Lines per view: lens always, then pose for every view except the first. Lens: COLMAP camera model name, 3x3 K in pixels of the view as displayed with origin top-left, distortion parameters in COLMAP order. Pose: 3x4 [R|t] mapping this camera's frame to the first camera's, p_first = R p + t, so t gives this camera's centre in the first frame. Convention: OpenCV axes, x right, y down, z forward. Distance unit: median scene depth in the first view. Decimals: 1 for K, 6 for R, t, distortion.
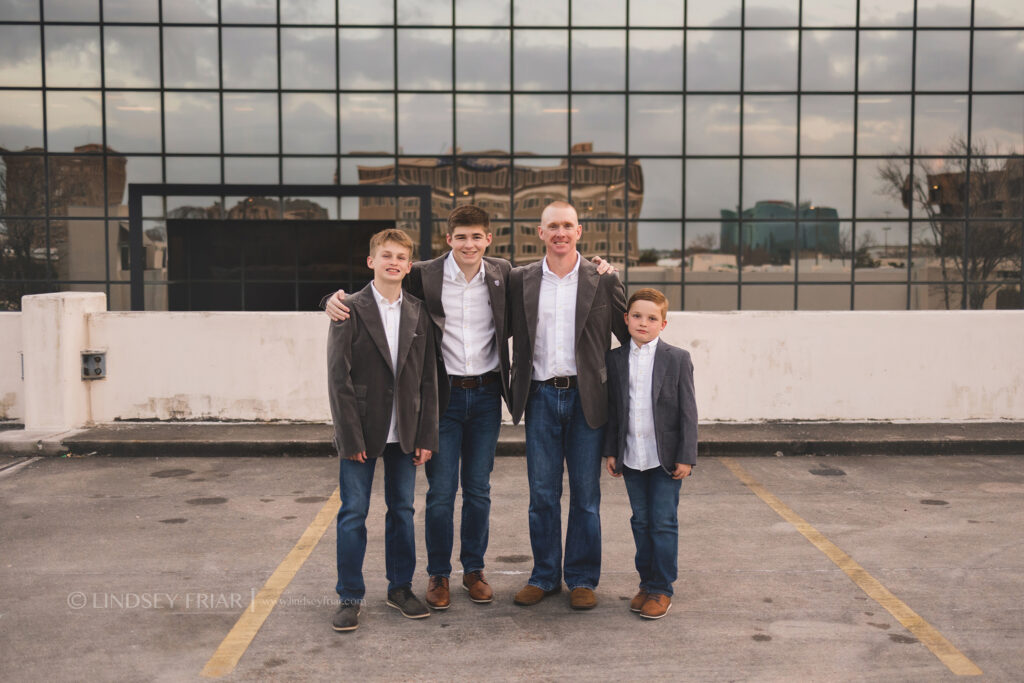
lens RADIAL K [[1066.3, 0, 530.8], [0, 1066.3, 339.3], [0, 0, 1]] dist [0.022662, 0.032853]
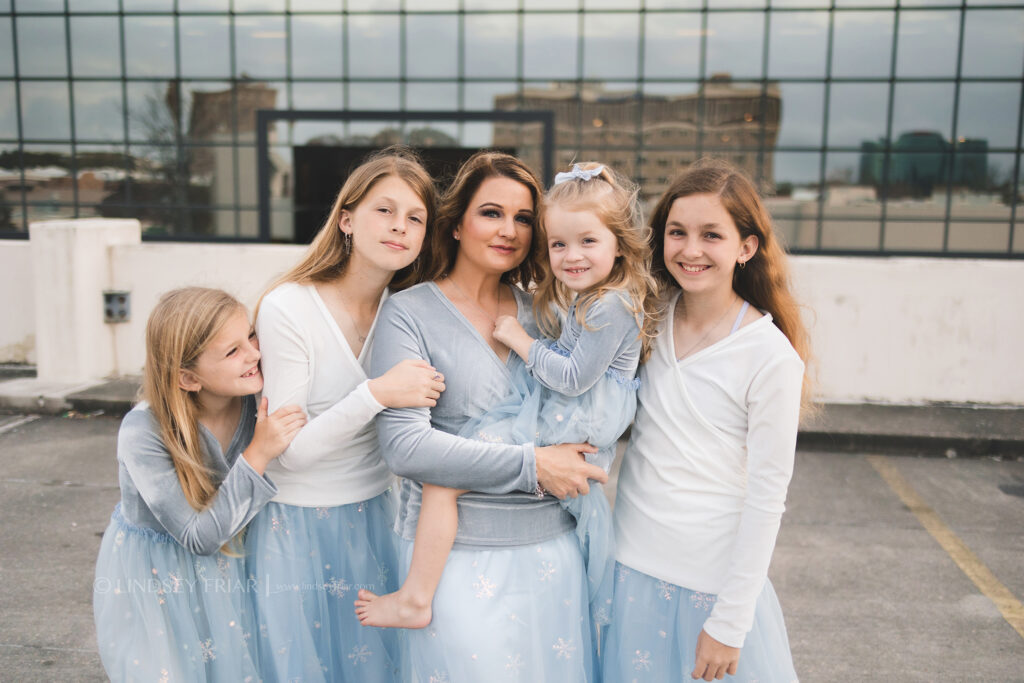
lens RADIAL K [[1025.1, 0, 512.0], [0, 1025.1, 341.5], [0, 0, 1]] dist [0.009675, 0.011594]
pose [[0.989211, 0.033780, -0.142552, 0.024918], [-0.023396, 0.996991, 0.073901, -0.015546], [0.144619, -0.069768, 0.987025, 0.223790]]
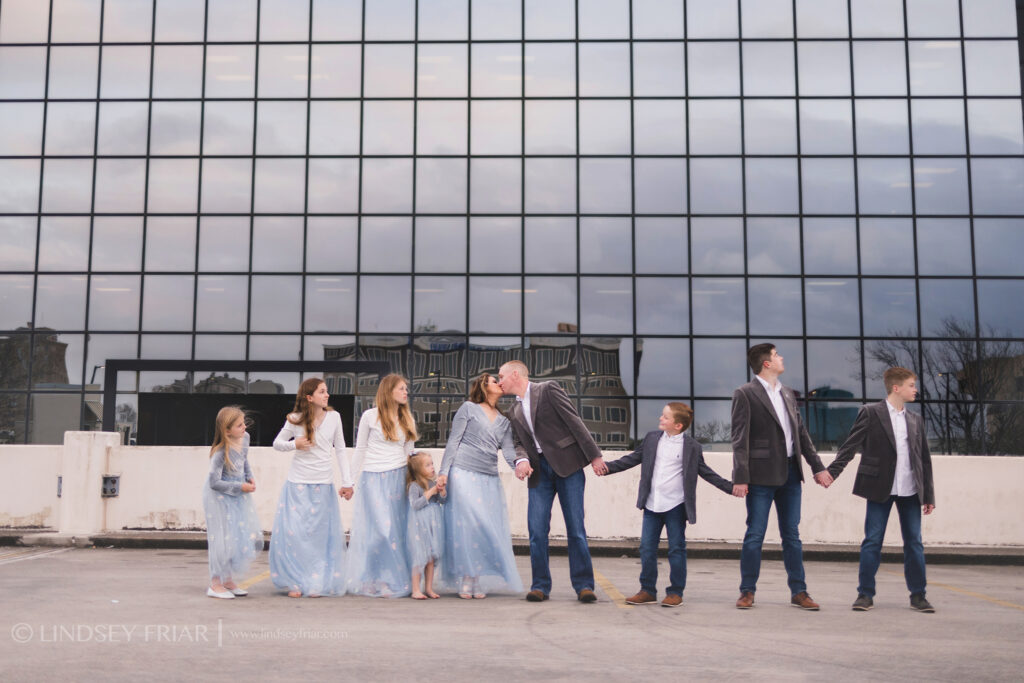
lens RADIAL K [[1170.7, 0, 422.5], [0, 1170.7, 328.4], [0, 0, 1]] dist [0.078859, 0.031817]
pose [[0.997161, 0.004379, -0.075174, 0.084241], [-0.017553, 0.984324, -0.175496, 0.080477], [0.073227, 0.176317, 0.981606, -0.430728]]
